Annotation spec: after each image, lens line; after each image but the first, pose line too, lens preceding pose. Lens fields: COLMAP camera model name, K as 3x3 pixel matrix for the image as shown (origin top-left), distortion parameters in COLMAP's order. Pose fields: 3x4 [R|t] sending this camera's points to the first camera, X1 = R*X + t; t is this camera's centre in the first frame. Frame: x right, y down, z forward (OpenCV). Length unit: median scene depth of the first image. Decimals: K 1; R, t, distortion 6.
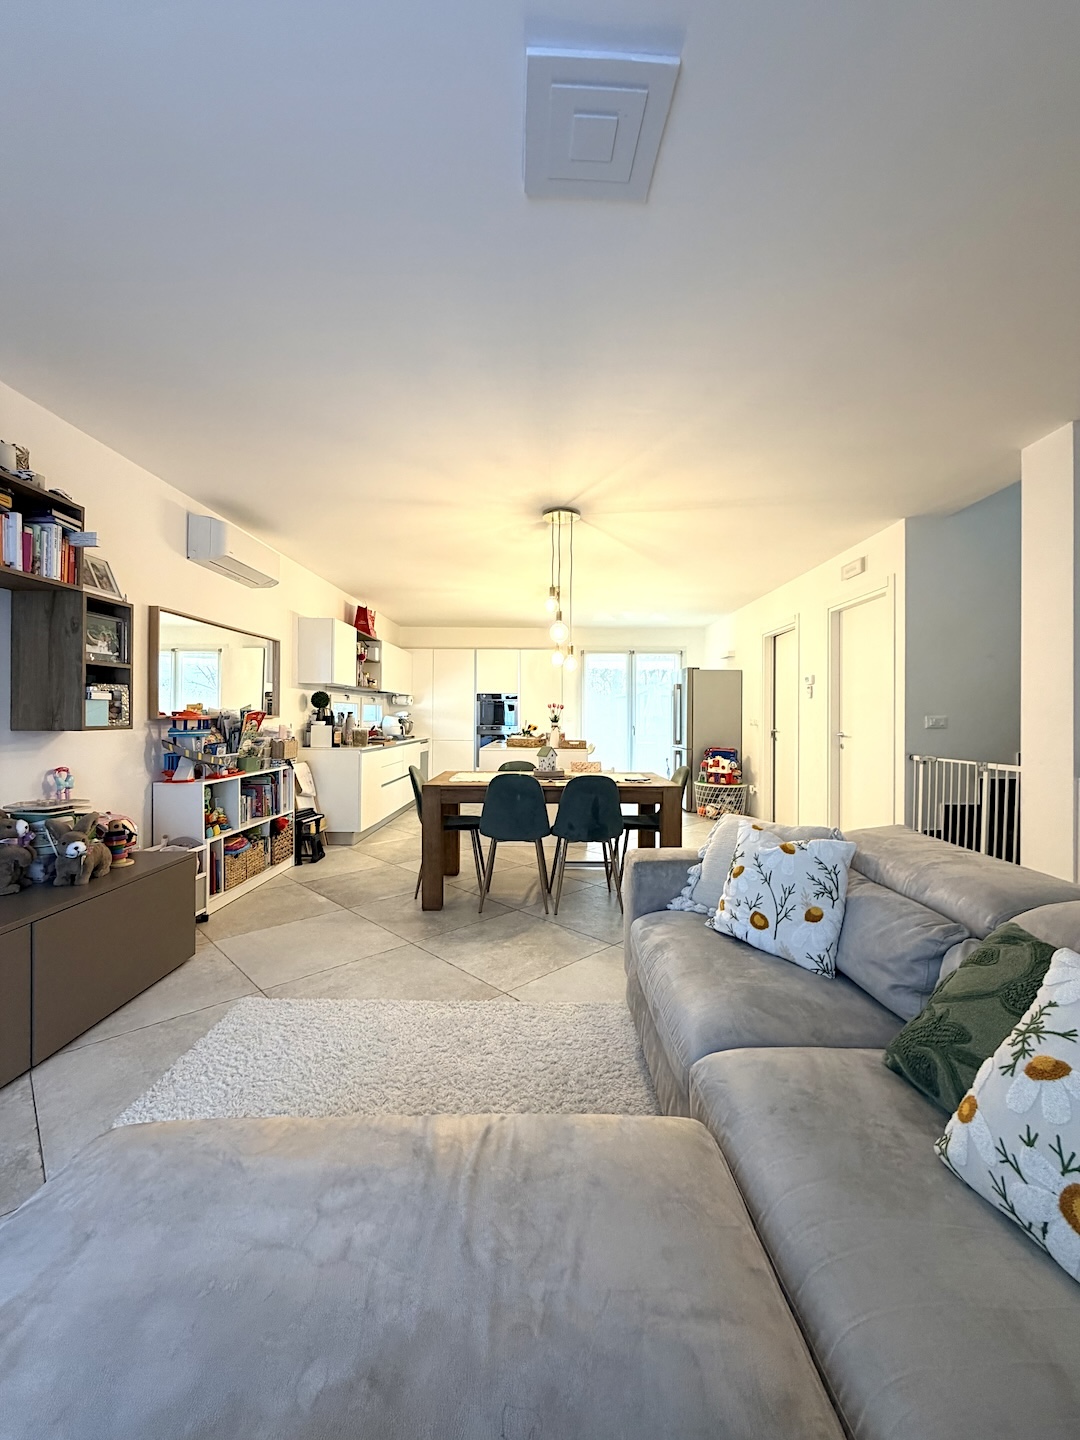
lens RADIAL K [[574.5, 0, 542.6], [0, 574.5, 713.0], [0, 0, 1]] dist [0.000391, 0.000391]
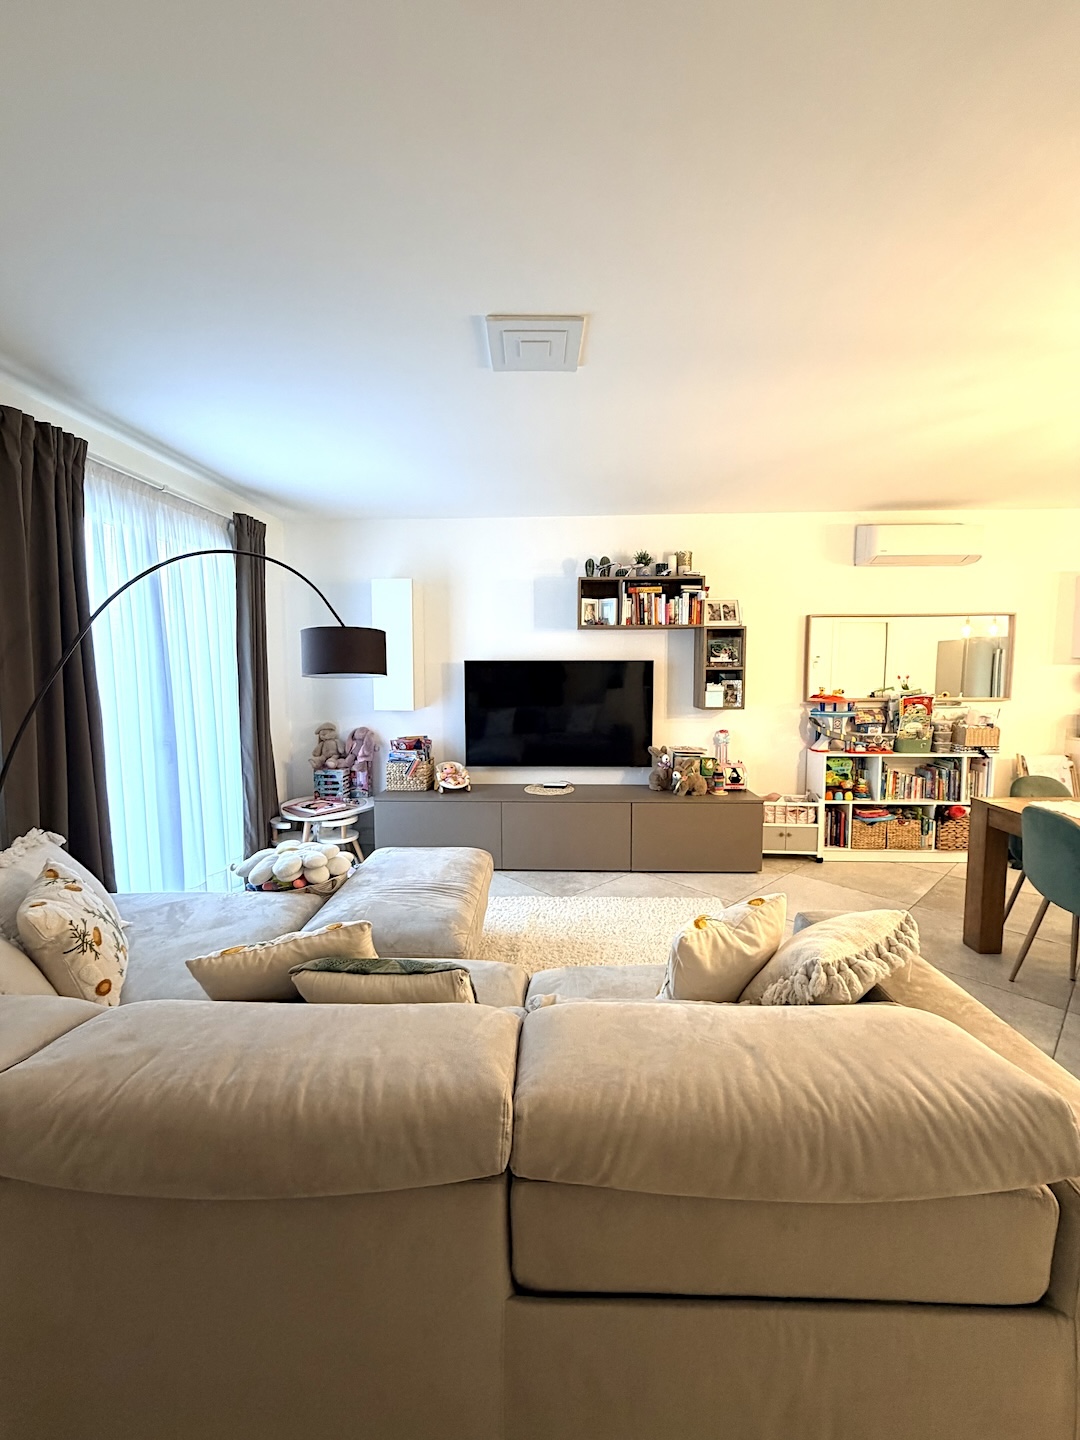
lens RADIAL K [[574.5, 0, 542.6], [0, 574.5, 713.0], [0, 0, 1]] dist [0.000391, 0.000391]
pose [[-0.036228, 0.076634, -0.996401, 0.614619], [0.010022, 0.997033, 0.076319, -0.063577], [0.999293, -0.007221, -0.036889, 0.401409]]
